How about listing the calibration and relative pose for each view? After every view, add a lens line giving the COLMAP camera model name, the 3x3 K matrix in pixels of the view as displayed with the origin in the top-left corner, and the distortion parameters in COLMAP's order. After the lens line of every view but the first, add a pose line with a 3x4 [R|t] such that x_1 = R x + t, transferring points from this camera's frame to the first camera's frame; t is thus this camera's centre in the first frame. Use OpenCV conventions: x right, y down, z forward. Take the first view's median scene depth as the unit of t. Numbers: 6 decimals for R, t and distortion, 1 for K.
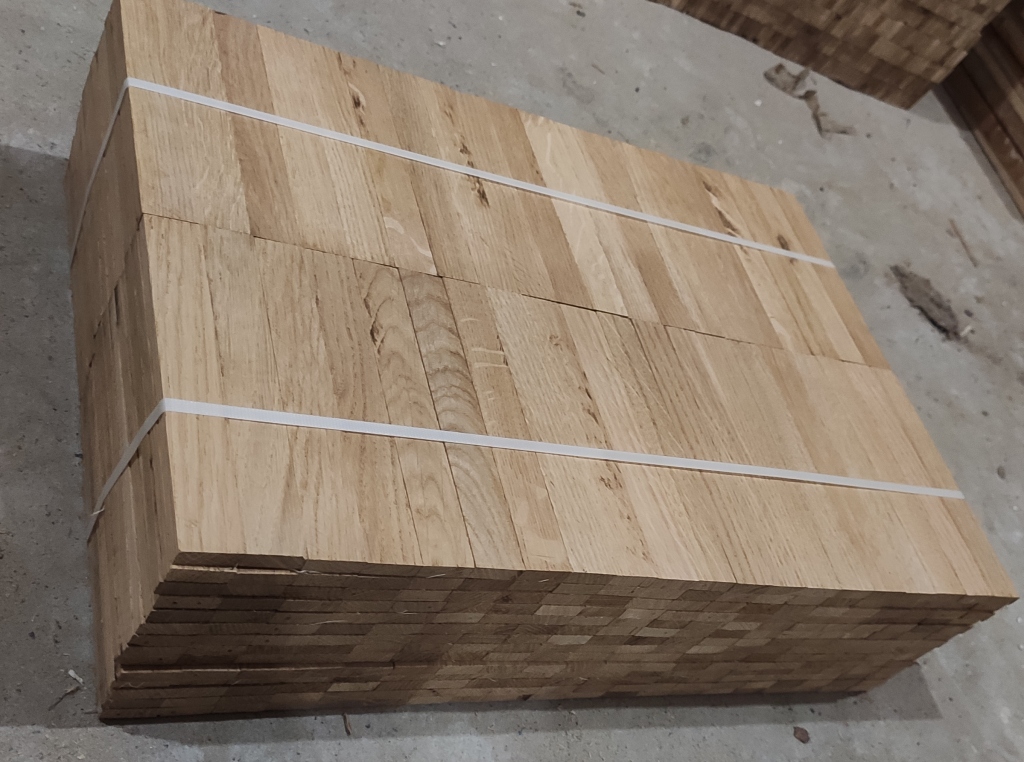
lens RADIAL K [[1043.8, 0, 512.0], [0, 1043.8, 381.0], [0, 0, 1]] dist [0.050286, -0.024369]
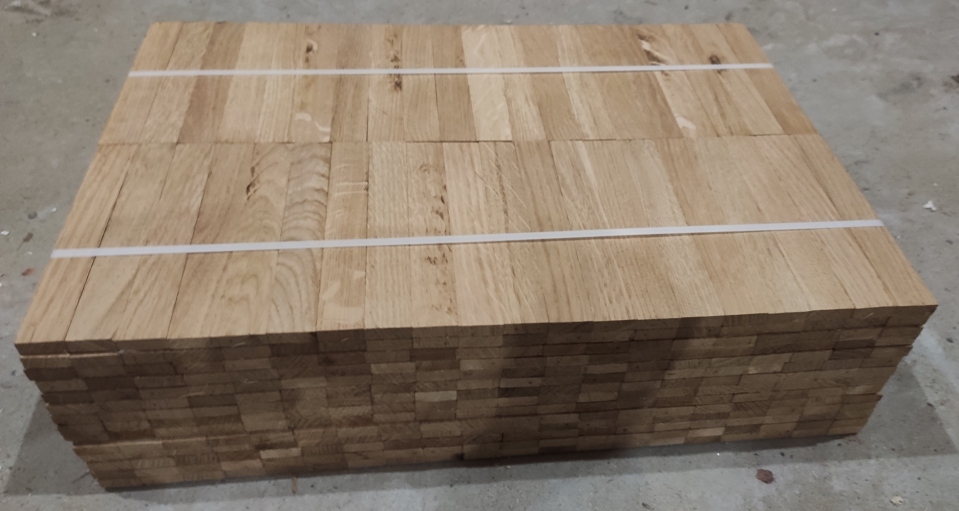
lens RADIAL K [[725.2, 0, 479.5], [0, 725.2, 255.5], [0, 0, 1]] dist [0.054603, -0.071027]
pose [[0.893616, -0.218780, -0.391901, 0.383966], [0.185456, 0.975114, -0.121482, 0.167045], [0.408726, 0.035878, 0.911951, 0.214281]]
